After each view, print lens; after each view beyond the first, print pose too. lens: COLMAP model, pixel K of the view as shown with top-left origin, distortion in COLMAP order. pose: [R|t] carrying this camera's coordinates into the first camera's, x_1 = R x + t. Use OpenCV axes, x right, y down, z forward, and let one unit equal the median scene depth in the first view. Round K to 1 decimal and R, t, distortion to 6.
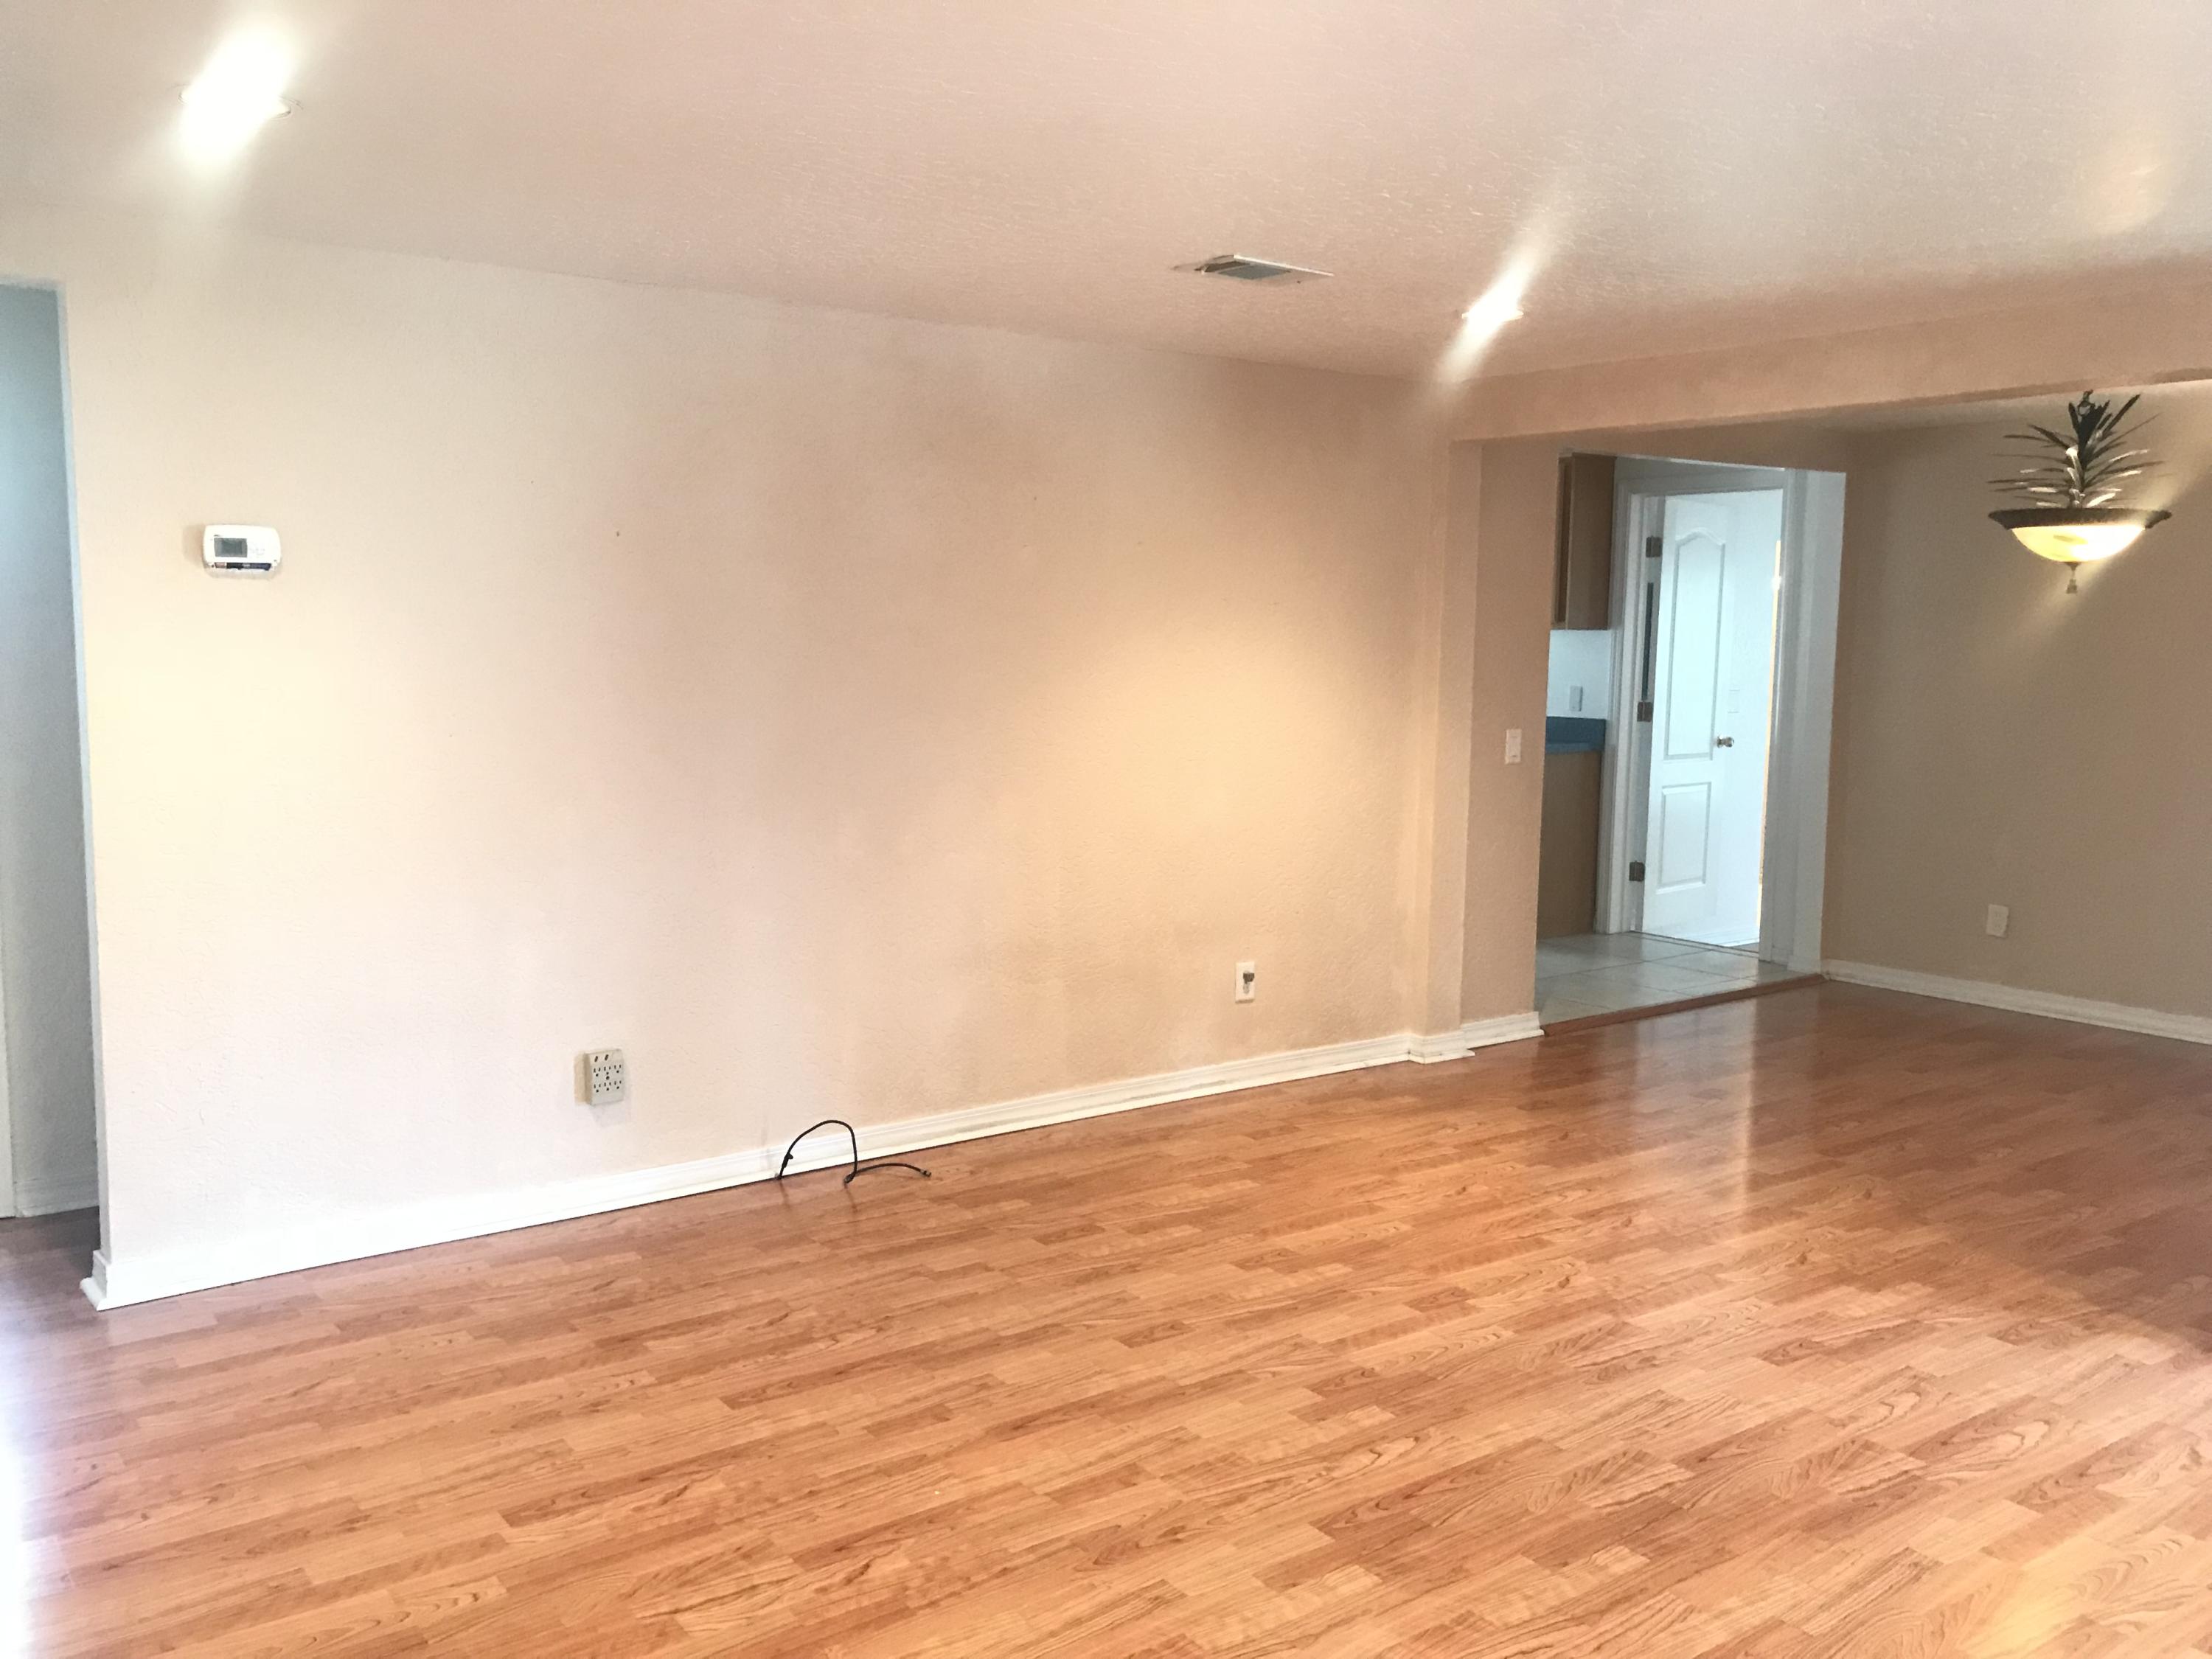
lens RADIAL K [[1824.5, 0, 1106.0], [0, 1824.5, 829.5], [0, 0, 1]] dist [0.000626, -0.280429]
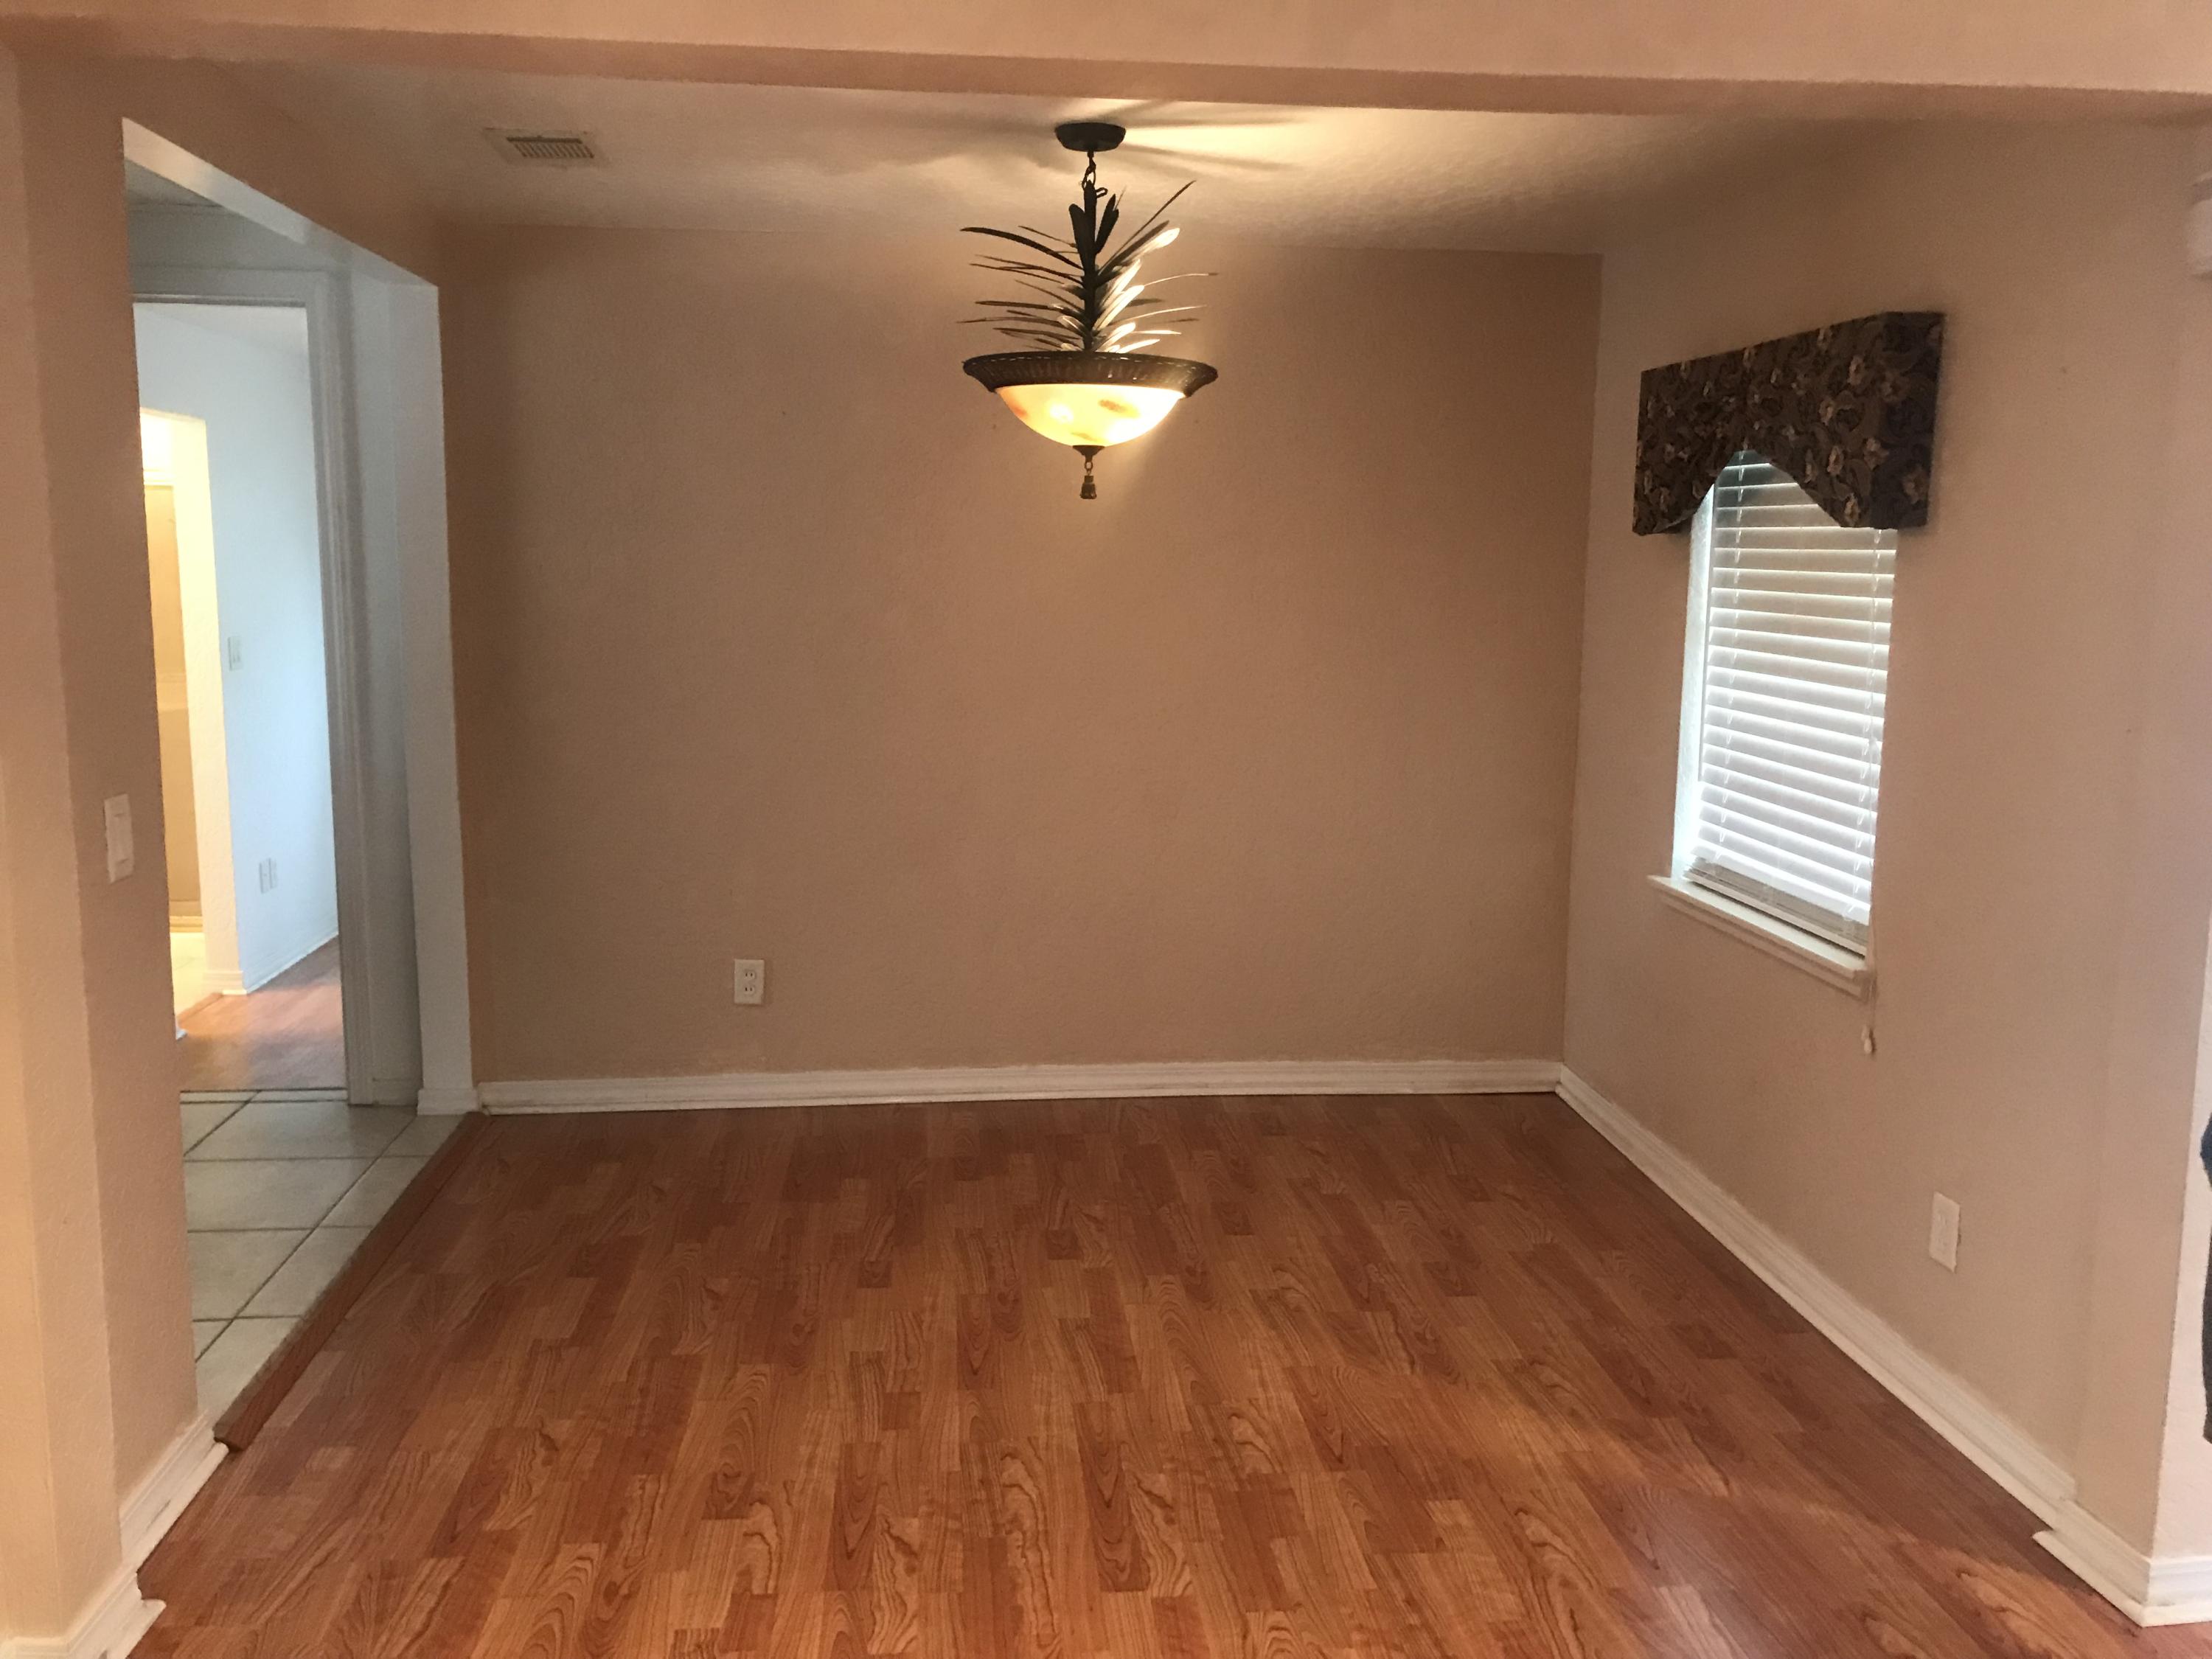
lens RADIAL K [[1988.1, 0, 1106.0], [0, 1988.1, 829.5], [0, 0, 1]] dist [0.007153, 0.005438]
pose [[0.558004, -0.125871, 0.820237, -0.043263], [0.089226, 0.991800, 0.091499, -0.079518], [-0.825028, 0.022130, 0.564659, 0.594797]]
